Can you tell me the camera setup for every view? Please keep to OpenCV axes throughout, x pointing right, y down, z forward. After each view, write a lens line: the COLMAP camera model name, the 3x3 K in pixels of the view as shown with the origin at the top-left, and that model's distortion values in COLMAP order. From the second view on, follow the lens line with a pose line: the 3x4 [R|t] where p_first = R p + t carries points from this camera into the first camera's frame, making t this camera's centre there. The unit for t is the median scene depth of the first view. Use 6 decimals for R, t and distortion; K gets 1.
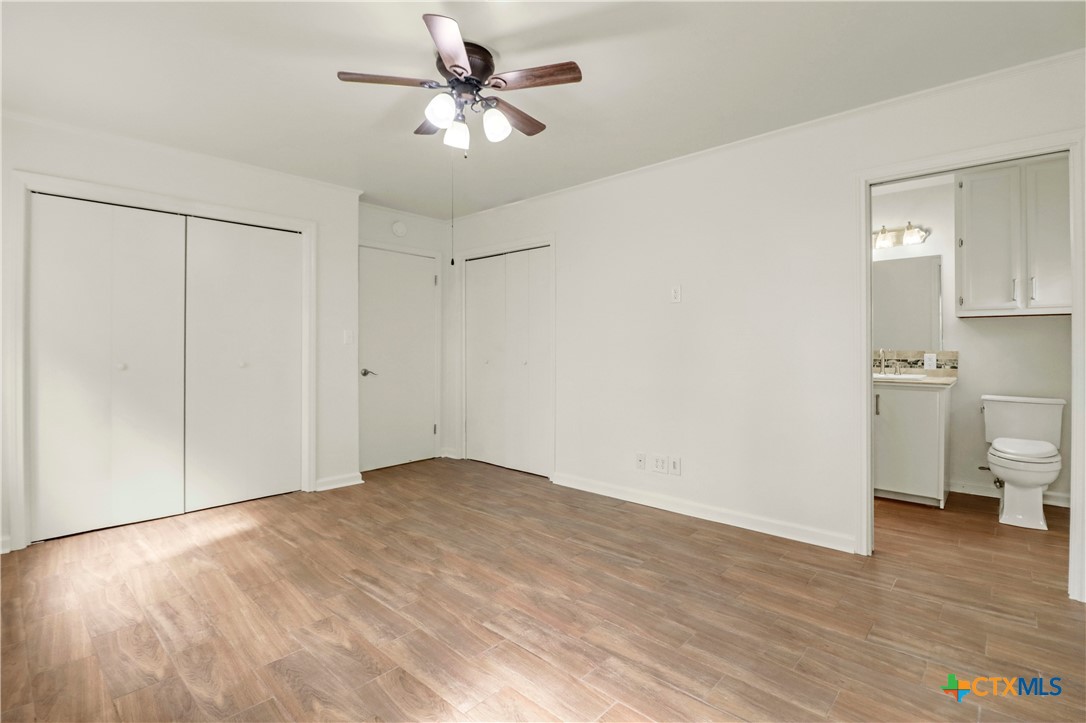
lens RADIAL K [[514.2, 0, 548.6], [0, 514.2, 347.0], [0, 0, 1]] dist [0.001080, -0.010697]
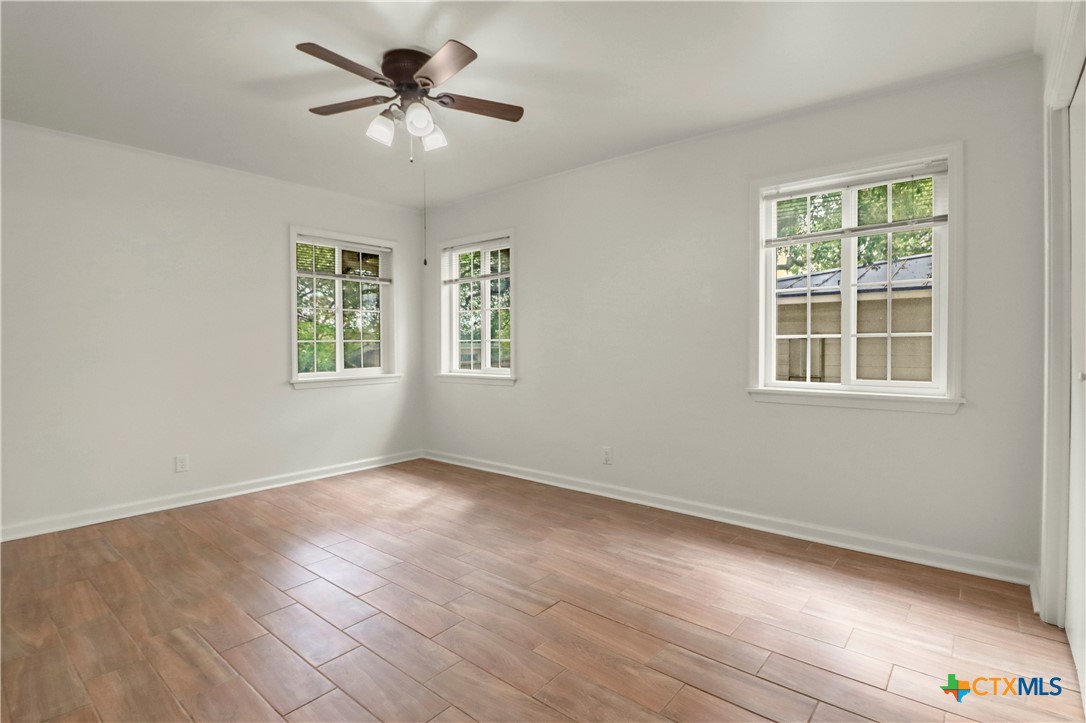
lens RADIAL K [[514.2, 0, 548.6], [0, 514.2, 347.0], [0, 0, 1]] dist [0.001080, -0.010697]
pose [[-0.998371, 0.008004, -0.056483, -0.384985], [0.007685, 0.999953, 0.005862, 0.004259], [0.056527, 0.005419, -0.998386, 2.105860]]
